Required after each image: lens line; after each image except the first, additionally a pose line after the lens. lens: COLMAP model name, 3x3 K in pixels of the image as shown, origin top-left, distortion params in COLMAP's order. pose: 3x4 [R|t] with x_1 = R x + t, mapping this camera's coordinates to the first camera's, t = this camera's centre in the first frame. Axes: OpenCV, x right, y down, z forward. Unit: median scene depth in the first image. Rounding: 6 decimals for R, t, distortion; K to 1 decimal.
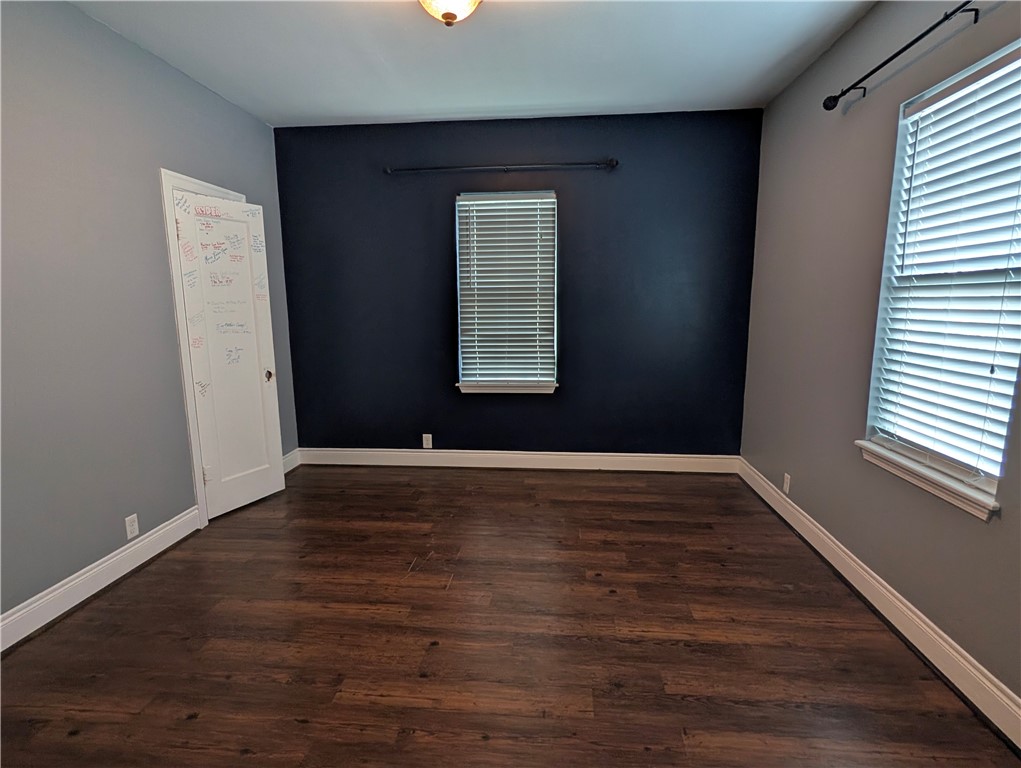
lens RADIAL K [[532.2, 0, 512.0], [0, 532.2, 403.5], [0, 0, 1]] dist [-0.002037, 0.000365]
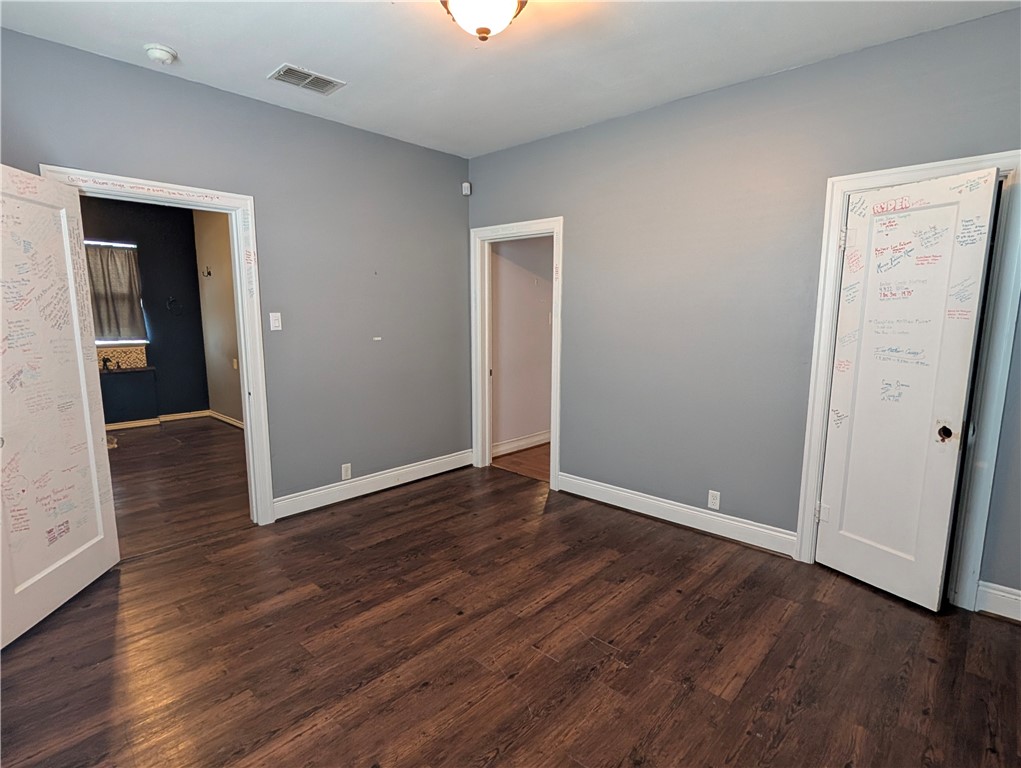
lens RADIAL K [[532.2, 0, 514.8], [0, 532.2, 398.1], [0, 0, 1]] dist [-0.002037, 0.000365]
pose [[-0.612640, 0.130919, -0.779444, 0.417354], [-0.147564, 0.949898, 0.275534, -0.222298], [0.776464, 0.283821, -0.562626, 1.074502]]
